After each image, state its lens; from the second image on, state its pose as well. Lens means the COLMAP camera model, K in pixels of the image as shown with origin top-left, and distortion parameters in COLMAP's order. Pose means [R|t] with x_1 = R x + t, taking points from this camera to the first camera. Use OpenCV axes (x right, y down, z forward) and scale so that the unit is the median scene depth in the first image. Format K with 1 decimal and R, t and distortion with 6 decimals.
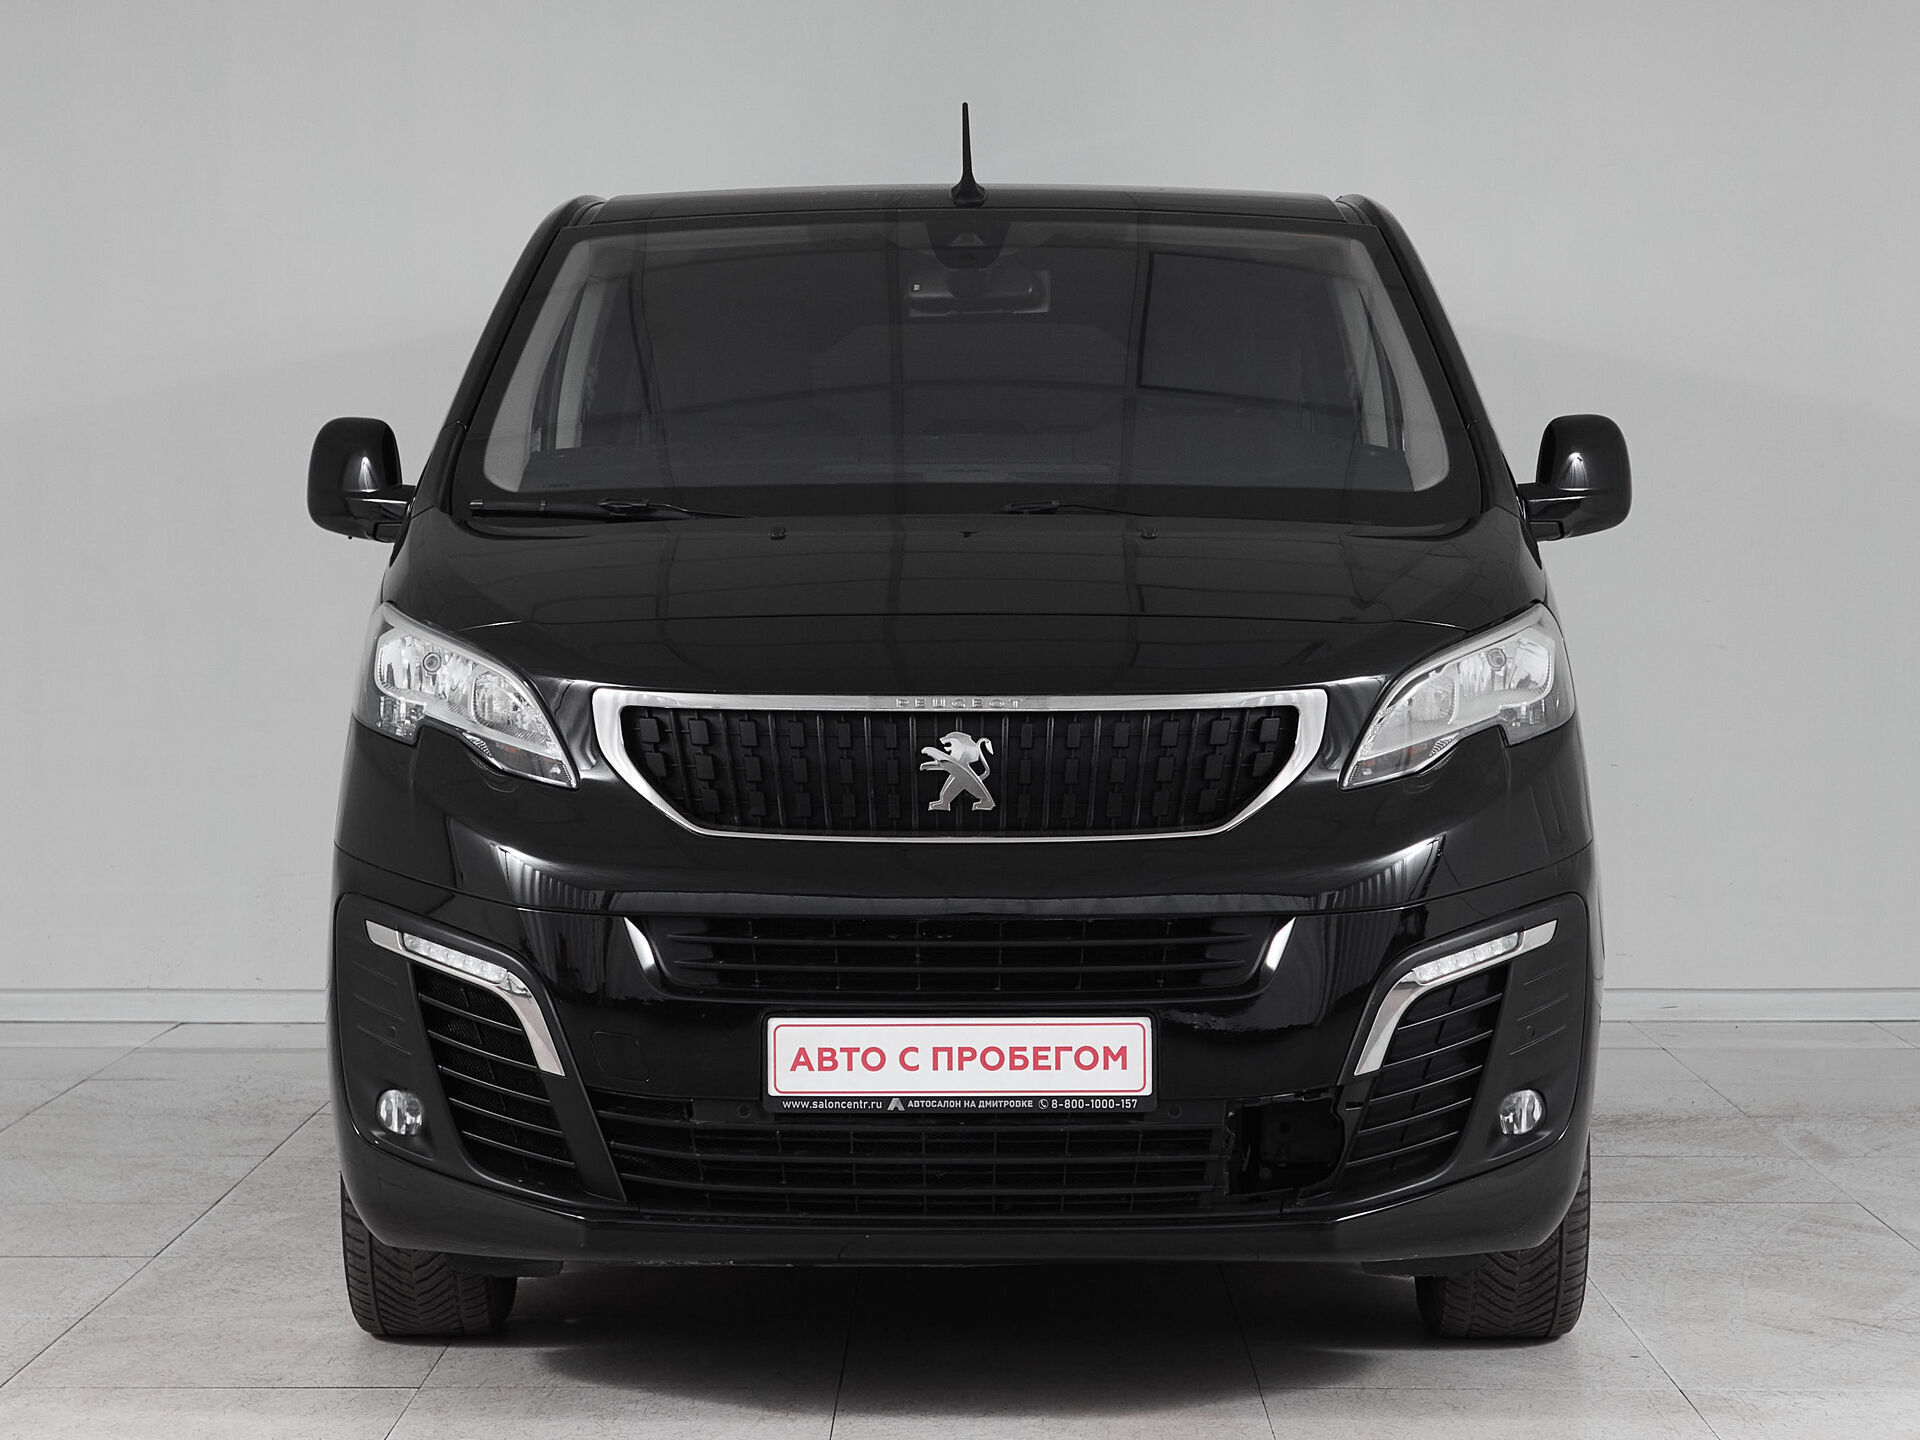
lens RADIAL K [[2830.8, 0, 883.3], [0, 2830.8, 733.2], [0, 0, 1]] dist [0.096149, 0.000000]
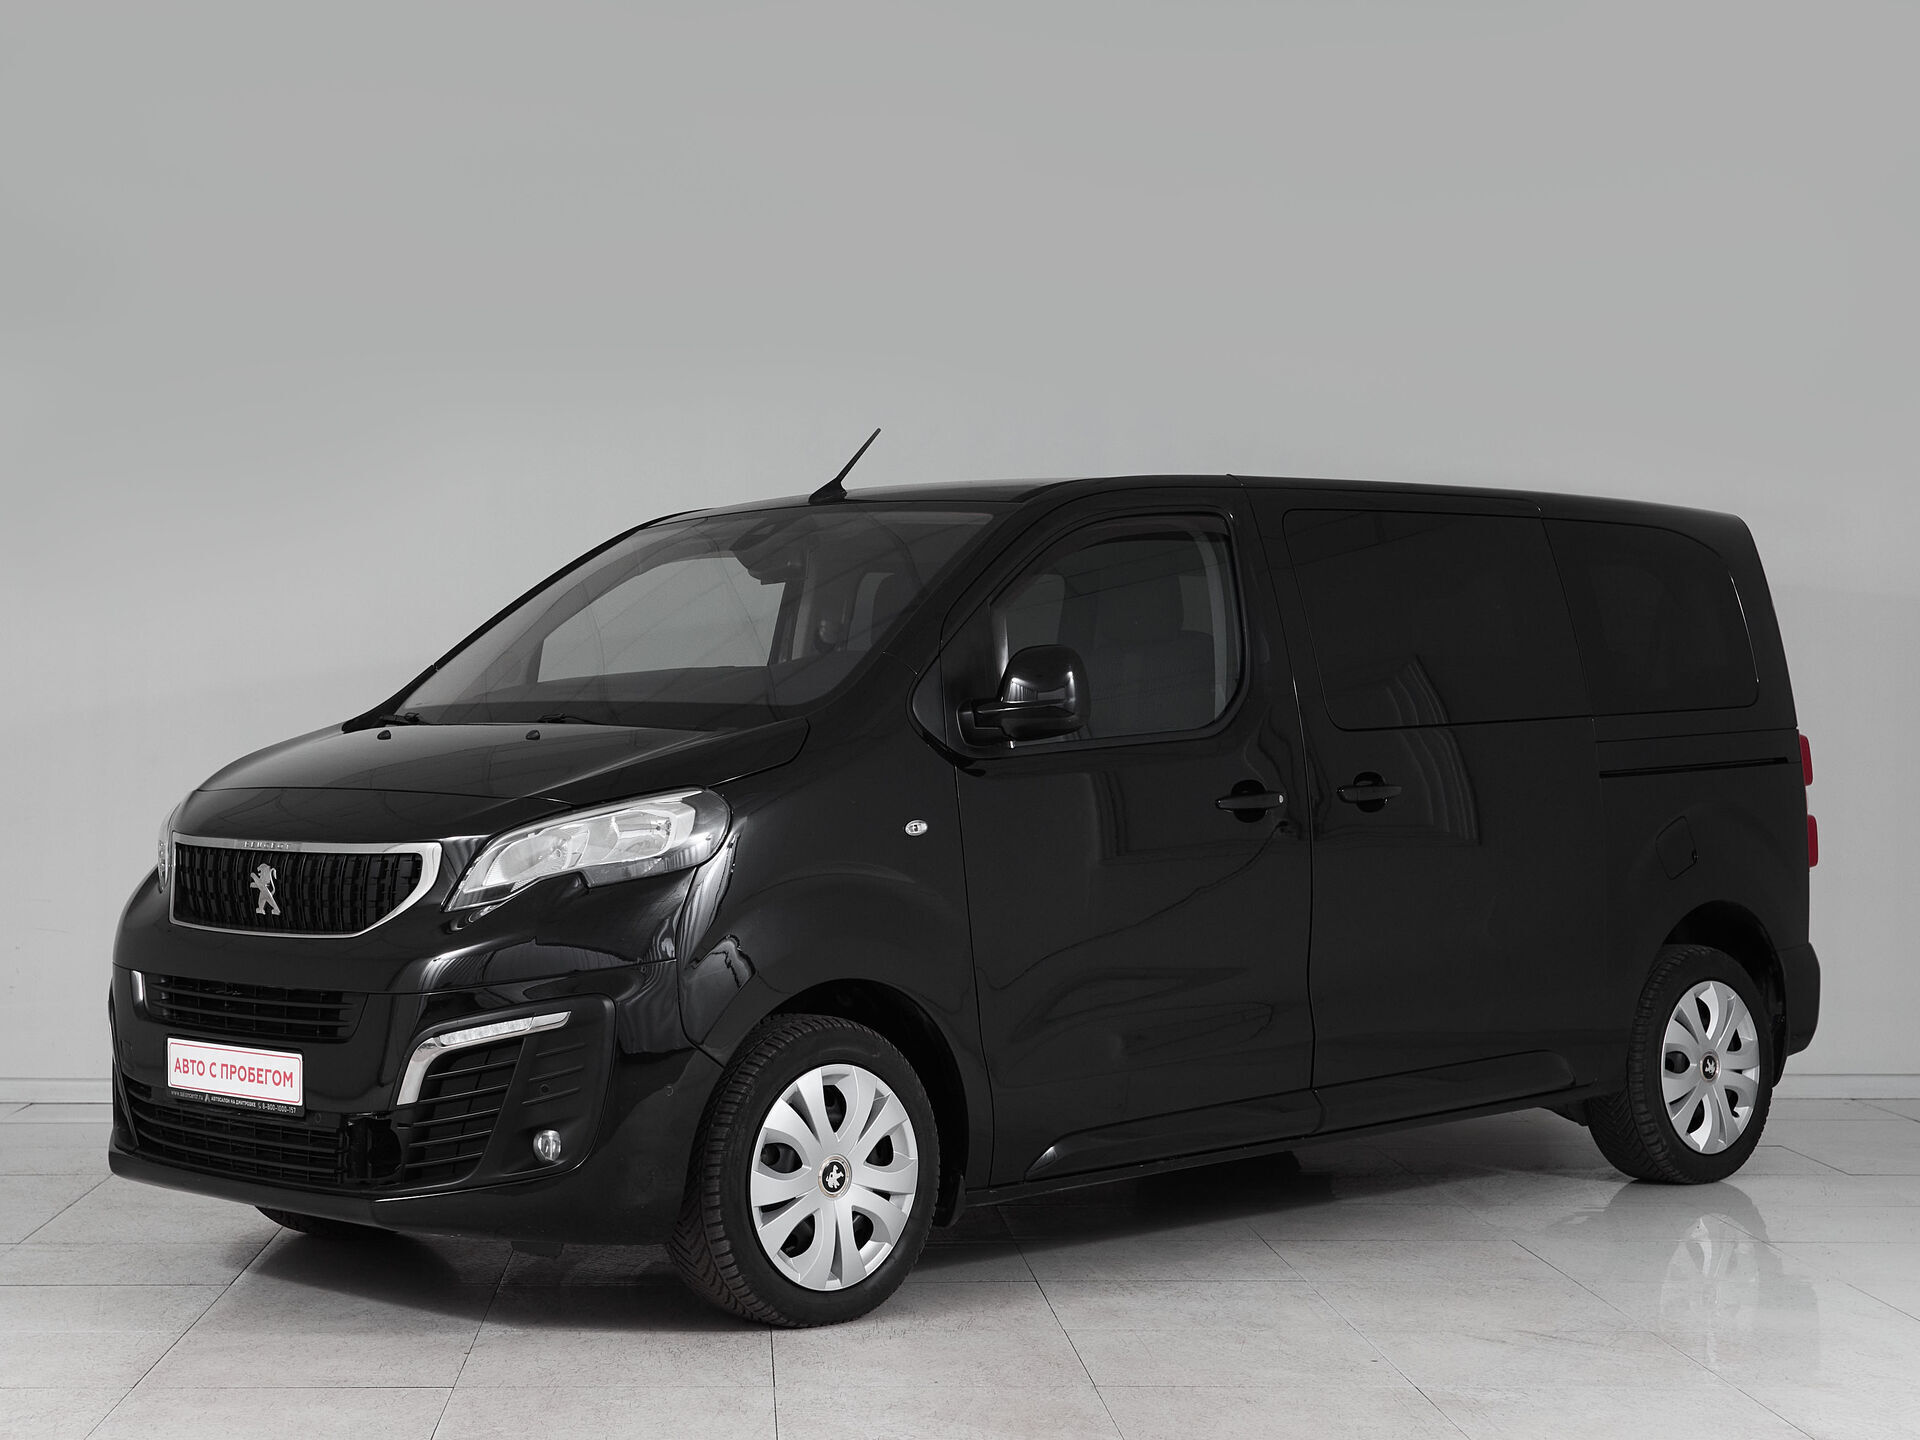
lens RADIAL K [[2830.8, 0, 959.5], [0, 2830.8, 723.9], [0, 0, 1]] dist [0.096149, 0.000000]
pose [[0.770349, 0.003833, -0.637611, 1.319129], [-0.025874, 0.999346, -0.025254, -0.047484], [0.637097, 0.035952, 0.769944, 0.034481]]
